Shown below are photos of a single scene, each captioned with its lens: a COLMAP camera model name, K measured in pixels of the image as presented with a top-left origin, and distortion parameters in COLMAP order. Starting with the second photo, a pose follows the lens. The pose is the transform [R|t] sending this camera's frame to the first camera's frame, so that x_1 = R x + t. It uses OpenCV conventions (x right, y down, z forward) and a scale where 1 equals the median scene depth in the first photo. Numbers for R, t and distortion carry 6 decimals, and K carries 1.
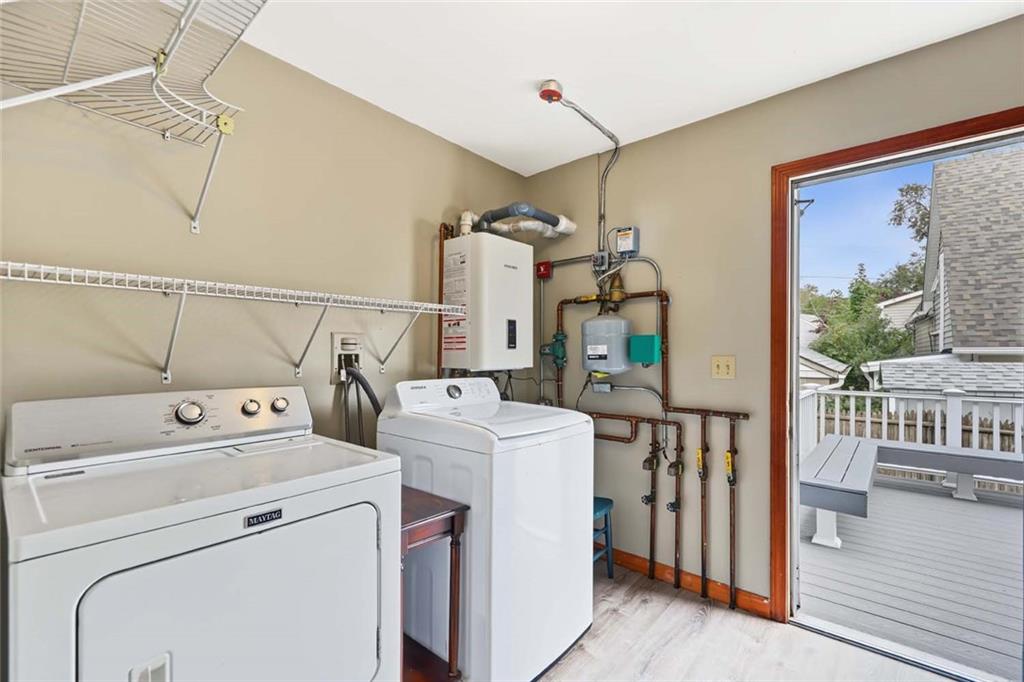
lens RADIAL K [[443.2, 0, 510.3], [0, 443.2, 364.1], [0, 0, 1]] dist [0.001533, -0.000285]
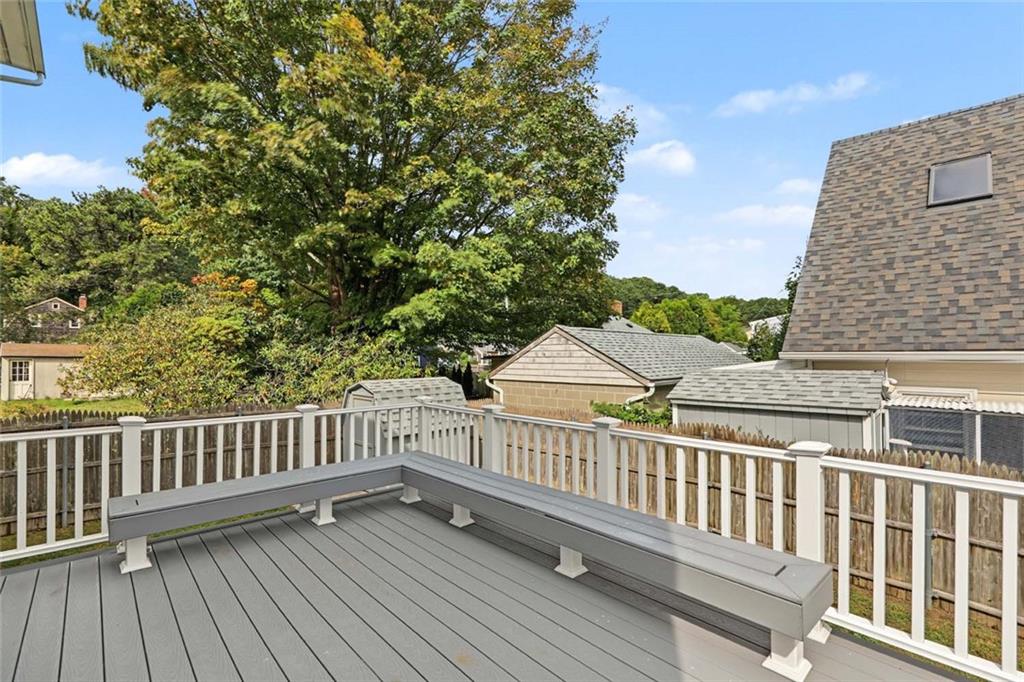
lens RADIAL K [[464.8, 0, 550.1], [0, 464.8, 363.8], [0, 0, 1]] dist [0.002700, -0.001548]
pose [[0.995603, 0.000534, -0.093676, 0.575952], [-0.000804, 0.999996, -0.002838, -0.010481], [0.093674, 0.002901, 0.995599, 0.032181]]
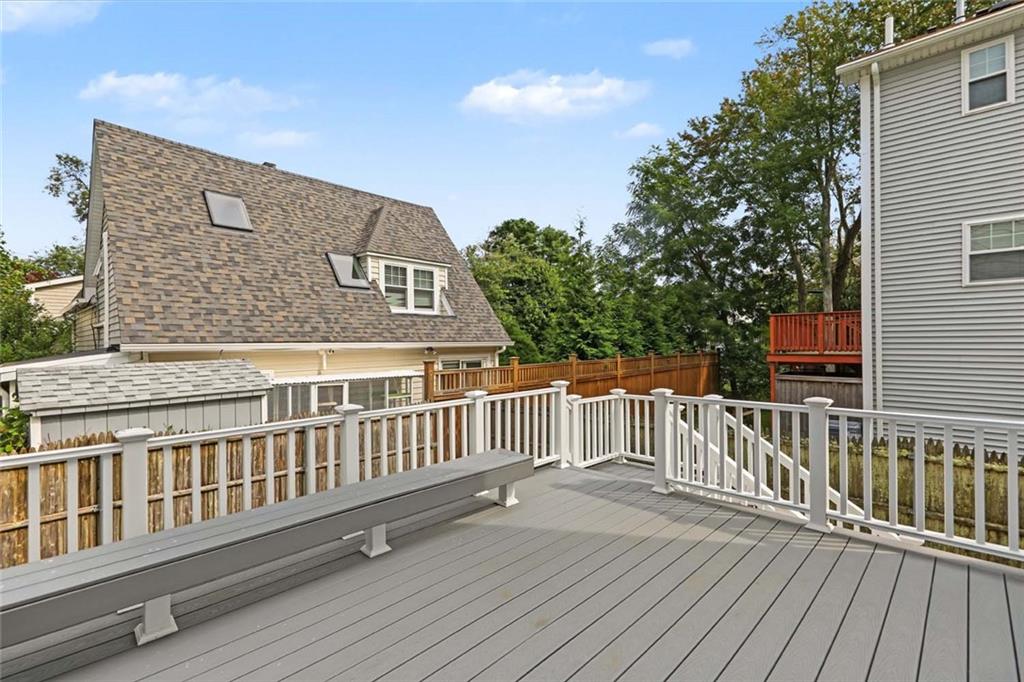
lens RADIAL K [[464.8, 0, 514.1], [0, 464.8, 335.4], [0, 0, 1]] dist [0.002700, -0.001548]
pose [[0.079107, 0.015971, 0.996738, 0.195542], [0.031052, 0.999347, -0.018477, -0.014282], [-0.996382, 0.032412, 0.078559, 0.204726]]
